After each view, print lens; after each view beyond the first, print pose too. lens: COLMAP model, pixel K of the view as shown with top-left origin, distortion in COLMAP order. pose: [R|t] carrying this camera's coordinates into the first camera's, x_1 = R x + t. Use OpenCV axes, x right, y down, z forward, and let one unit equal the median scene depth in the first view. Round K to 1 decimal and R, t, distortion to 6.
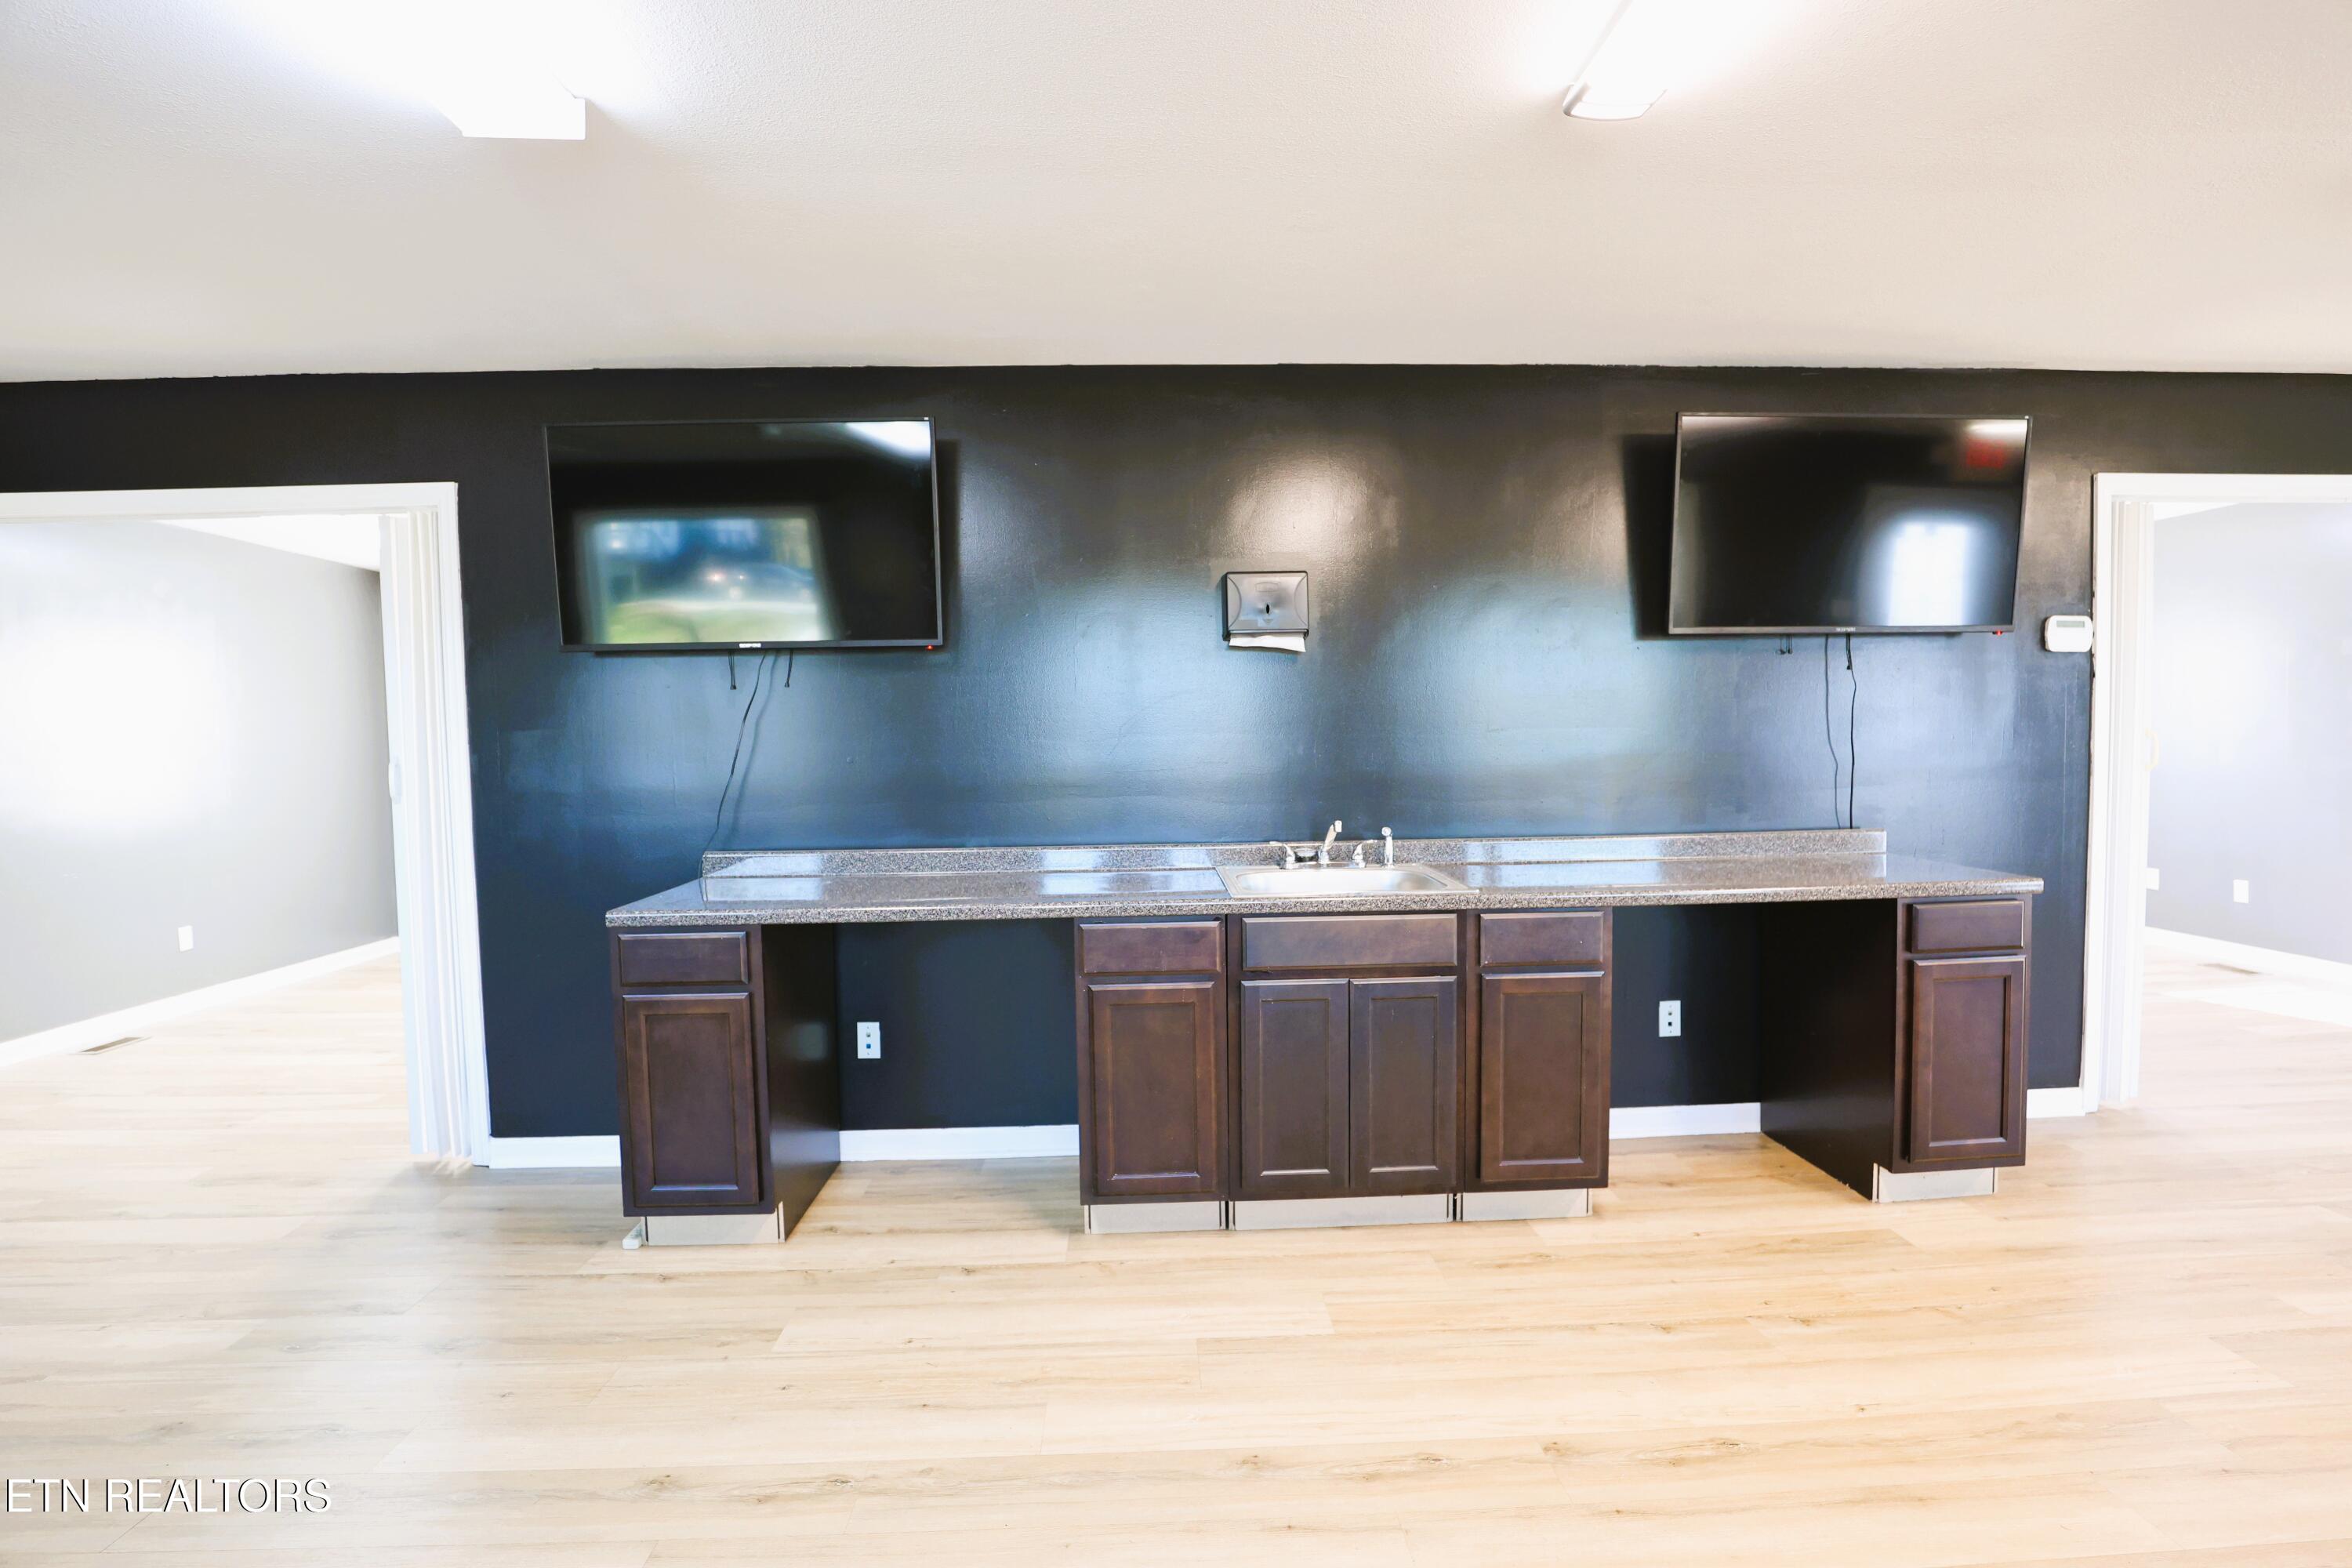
lens RADIAL K [[1076.1, 0, 1175.9], [0, 1076.1, 784.2], [0, 0, 1]] dist [-0.032091, 0.003669]
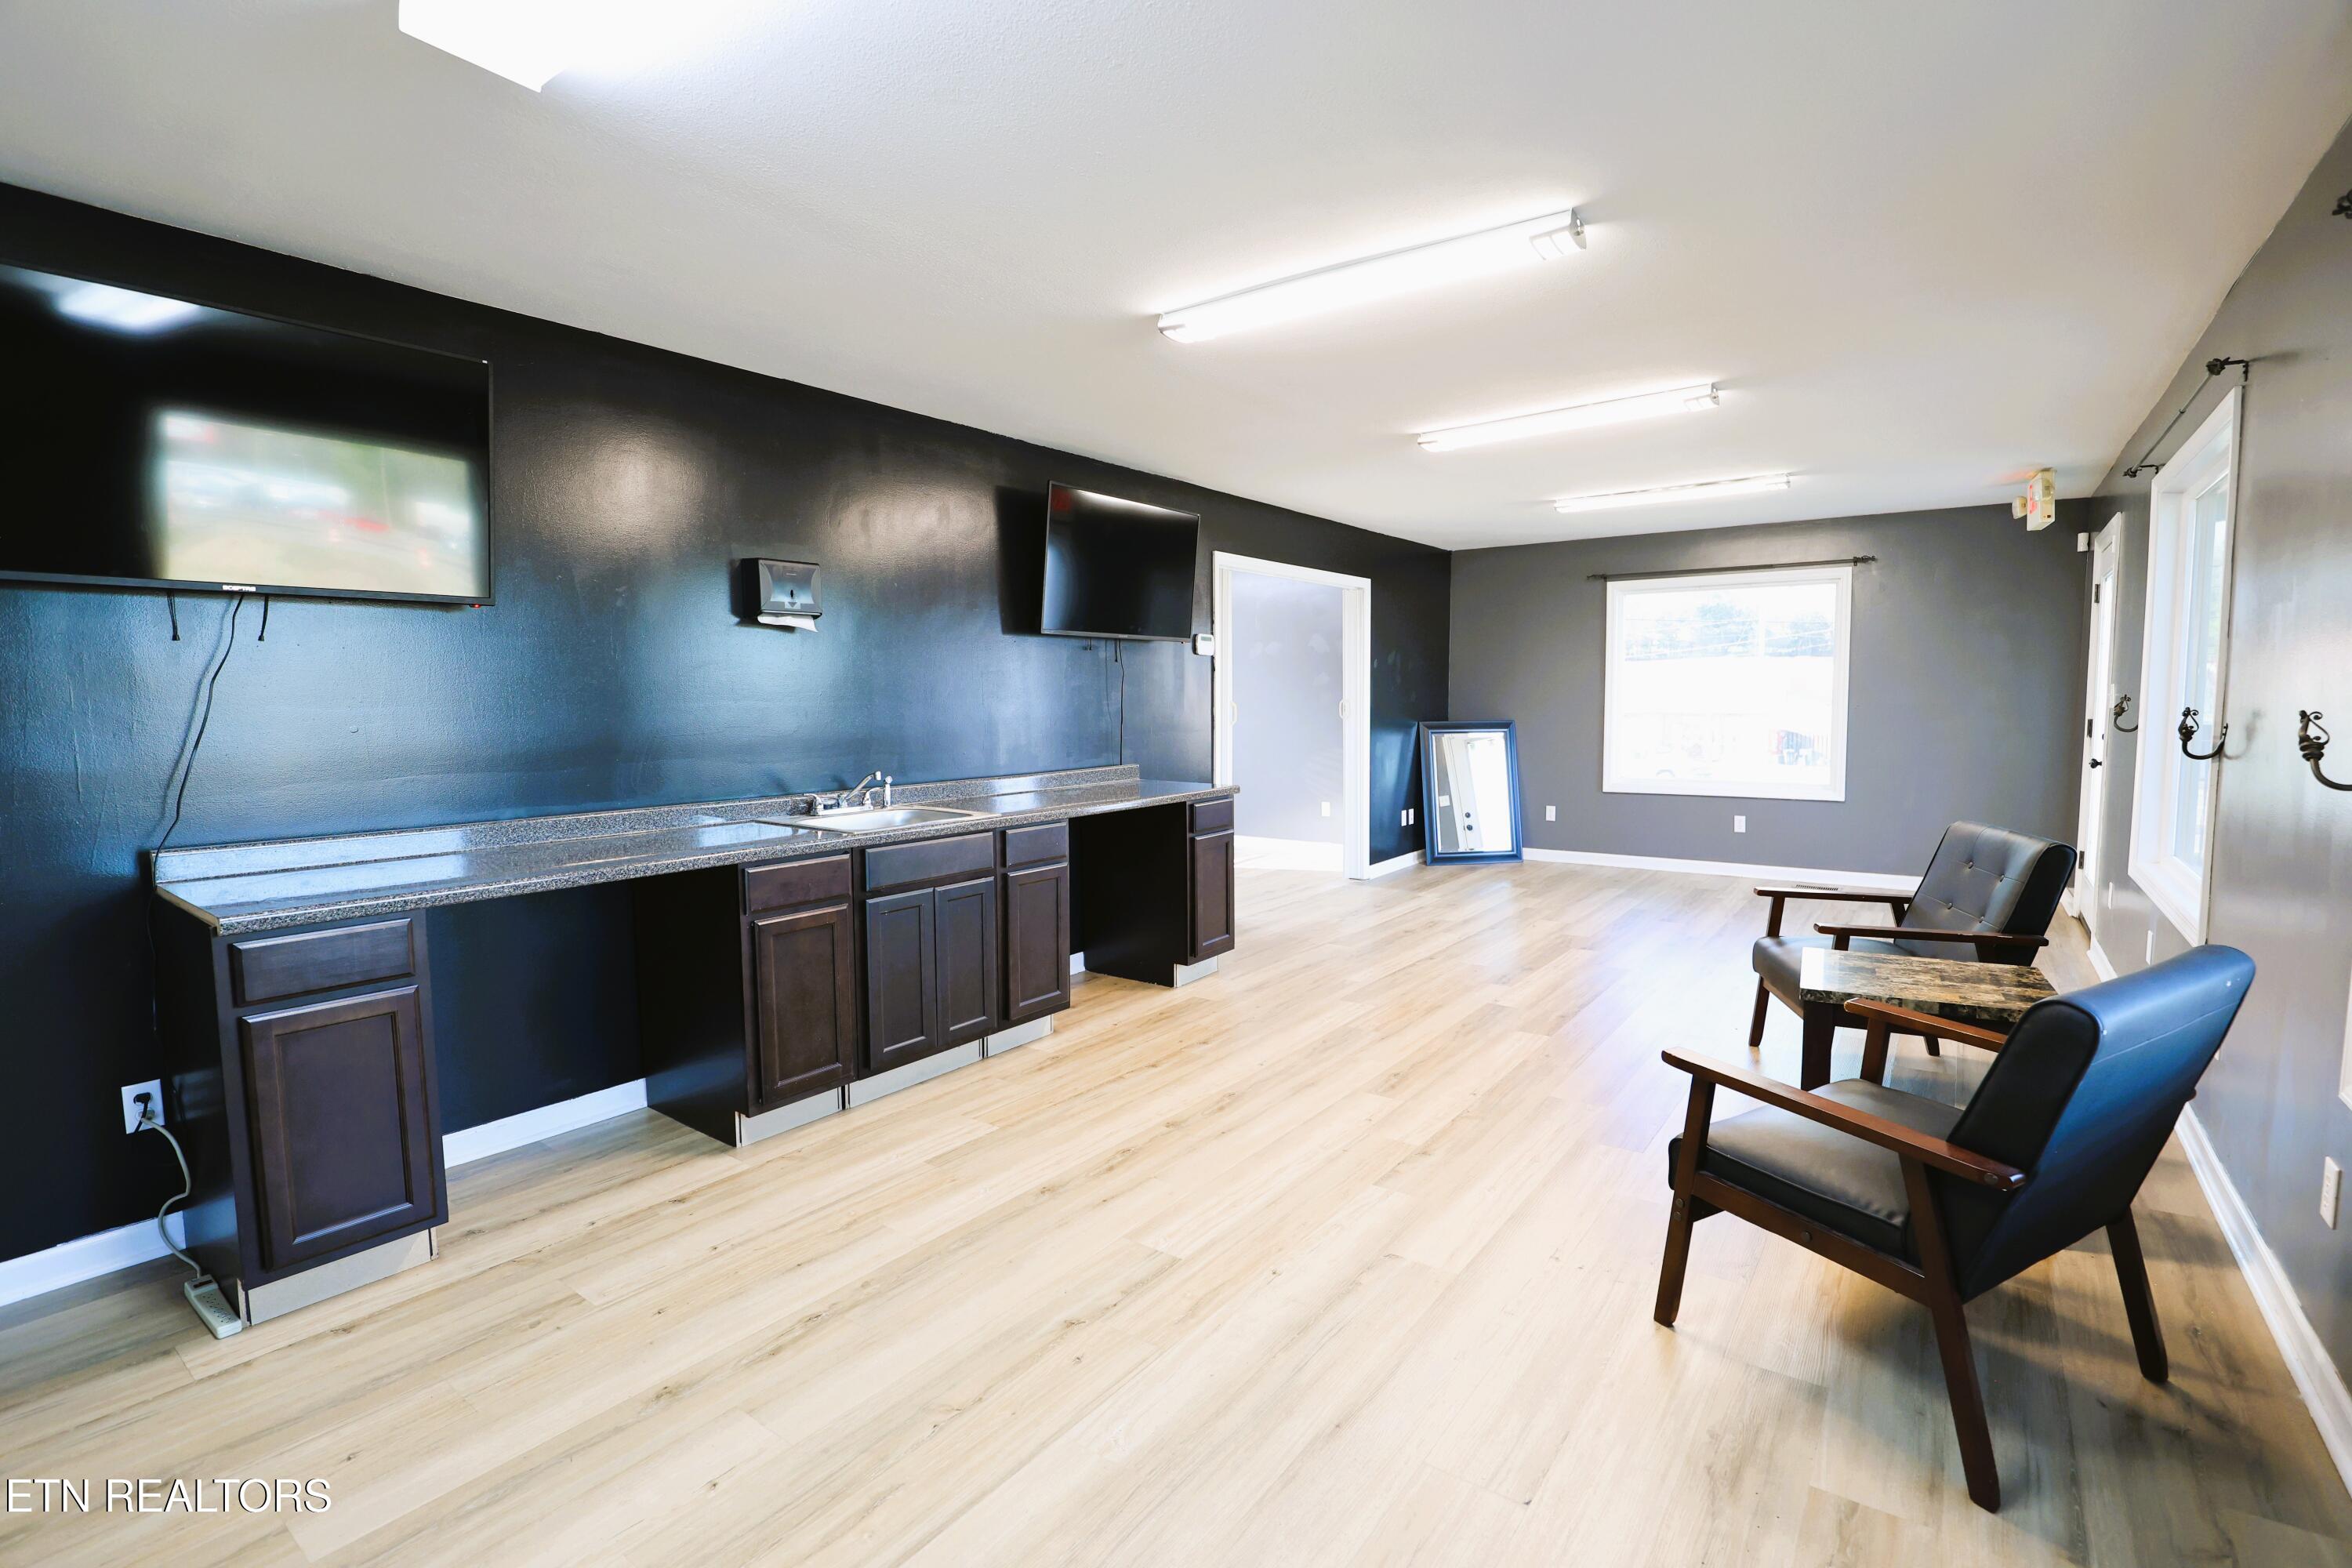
lens RADIAL K [[1076.1, 0, 1178.6], [0, 1076.1, 787.9], [0, 0, 1]] dist [-0.032091, 0.003669]
pose [[0.623566, -0.055373, 0.779808, -0.671010], [0.031751, 0.998459, 0.045510, 0.008670], [-0.781126, -0.003619, 0.624363, -0.056157]]
